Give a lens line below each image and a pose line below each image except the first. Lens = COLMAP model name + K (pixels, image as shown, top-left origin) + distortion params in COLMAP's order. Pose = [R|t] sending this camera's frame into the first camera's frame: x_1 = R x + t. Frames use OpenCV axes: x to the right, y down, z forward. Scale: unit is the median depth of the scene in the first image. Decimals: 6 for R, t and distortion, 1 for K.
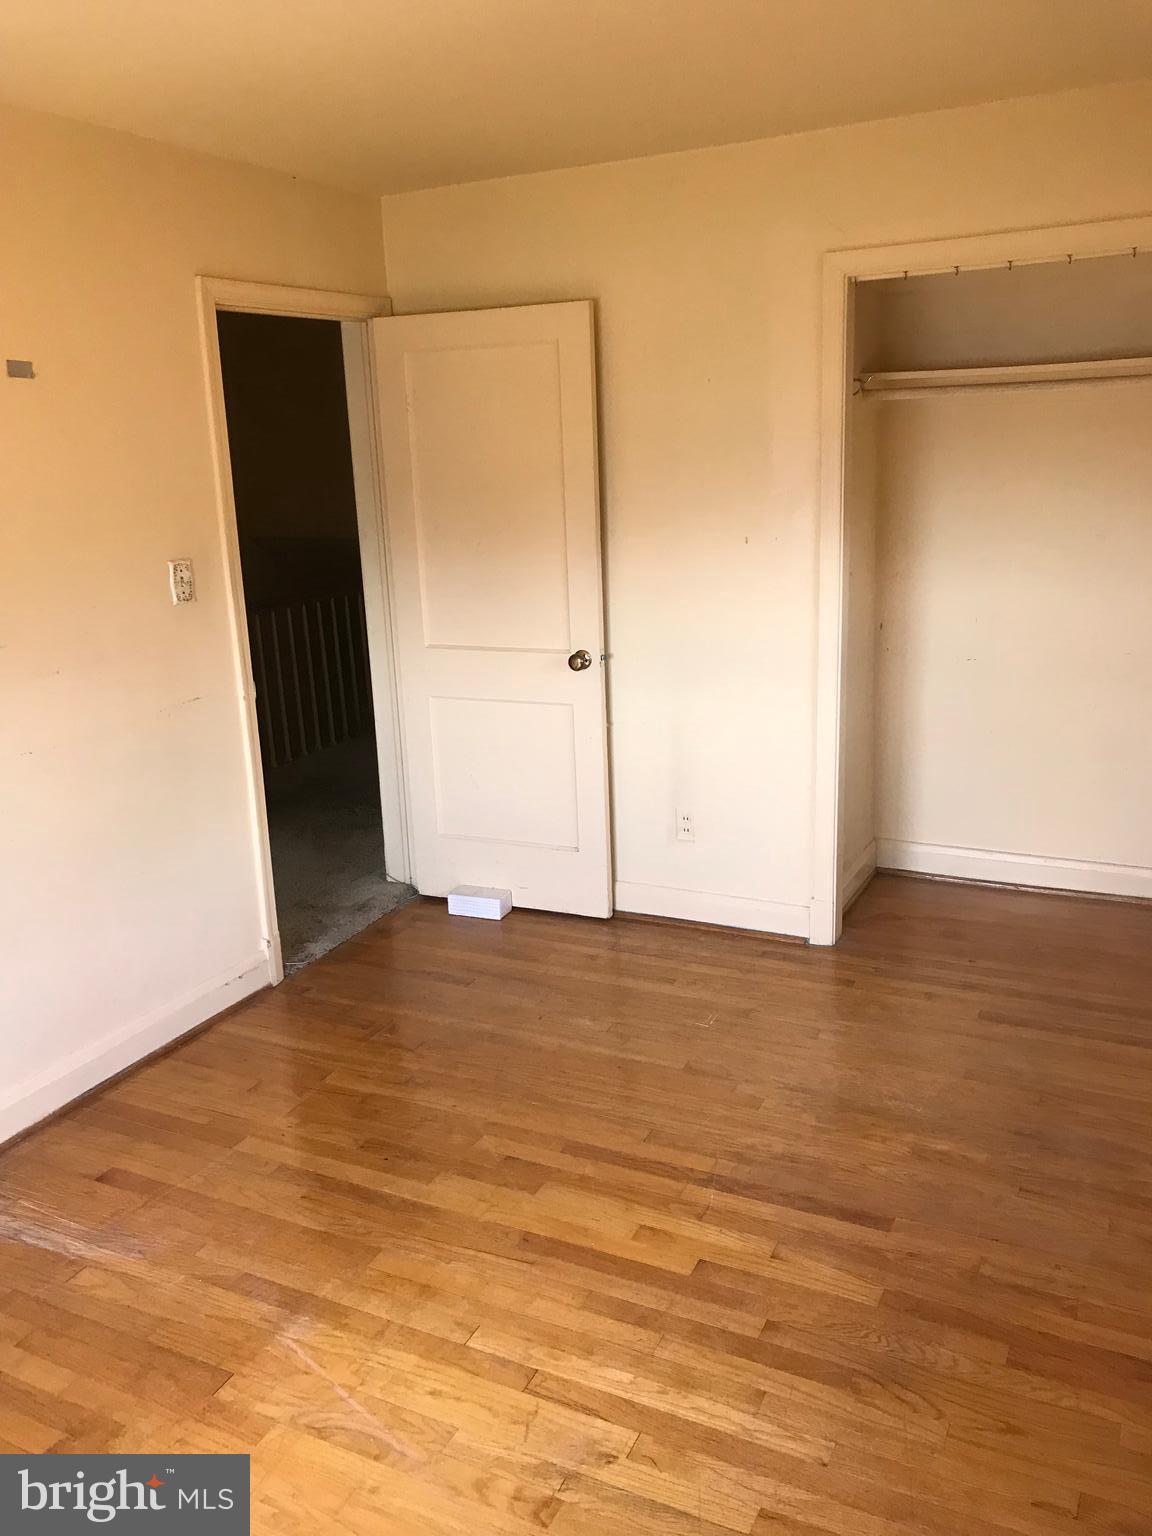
lens RADIAL K [[1255.4, 0, 577.7], [0, 1255.4, 769.1], [0, 0, 1]] dist [0.004218, -0.007186]
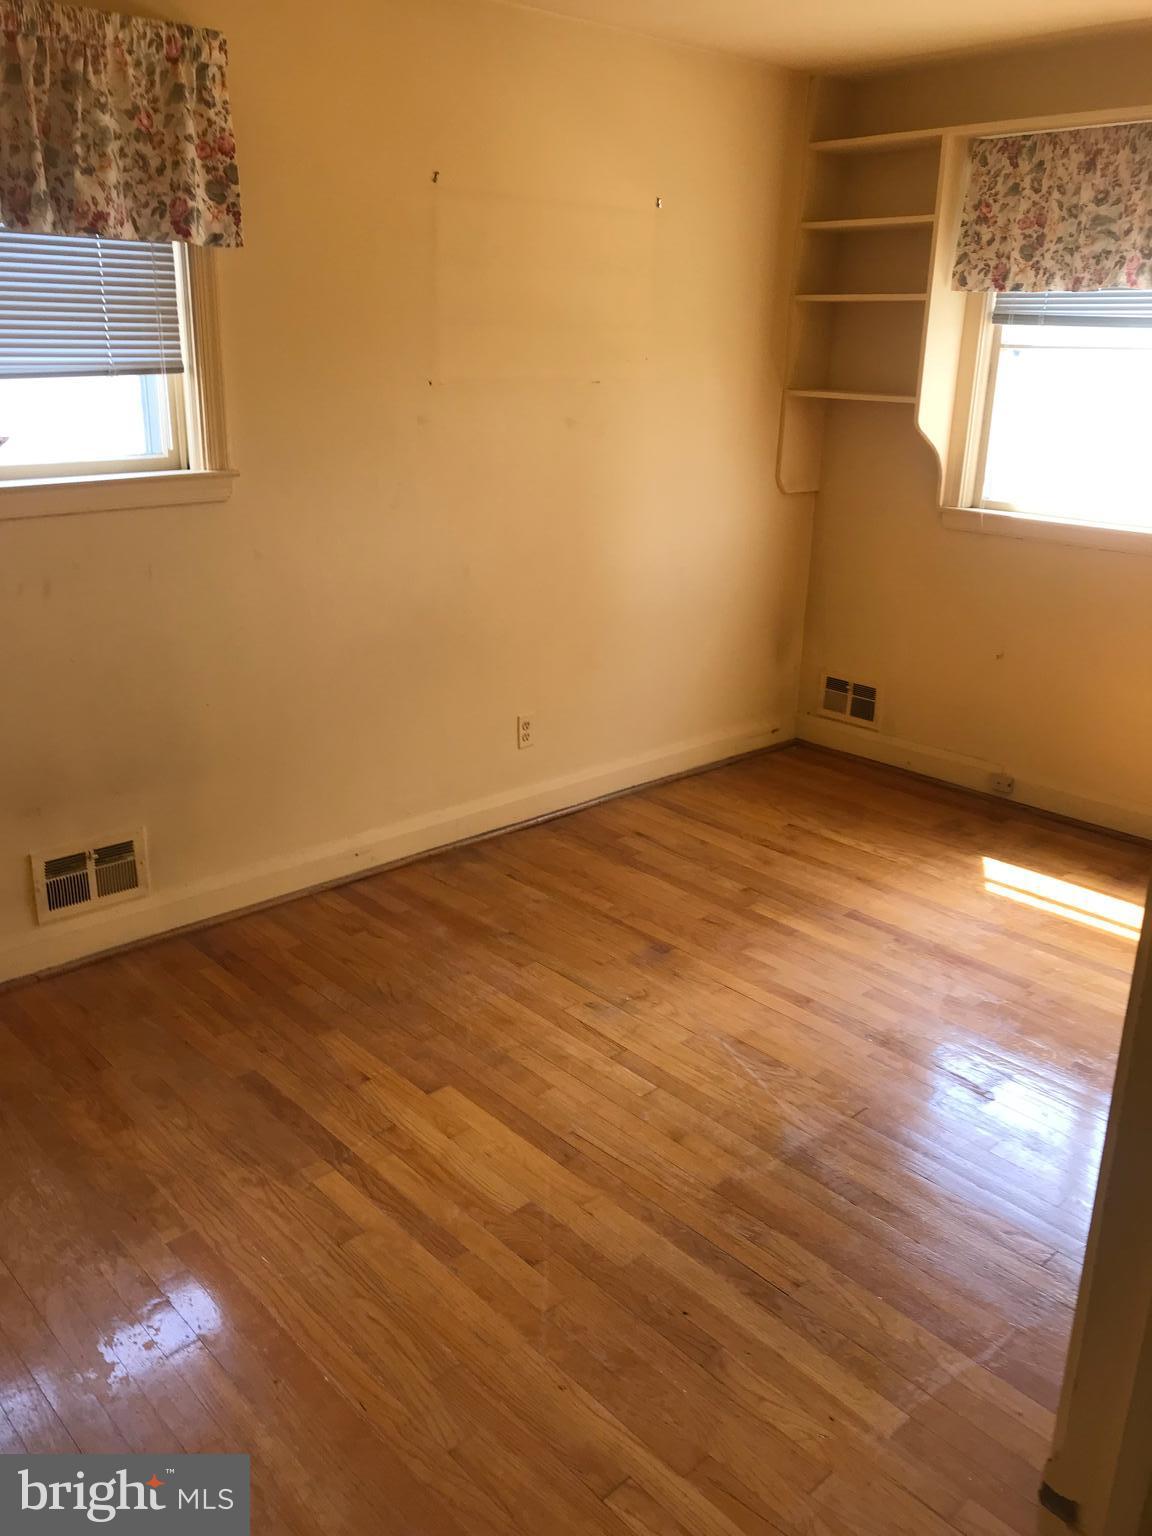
lens RADIAL K [[1255.4, 0, 575.5], [0, 1255.4, 767.2], [0, 0, 1]] dist [0.004218, -0.007186]
pose [[-0.937356, -0.090491, 0.336415, -0.356214], [0.108874, 0.841212, 0.529631, -0.399349], [-0.330923, 0.533080, -0.778663, 1.638257]]
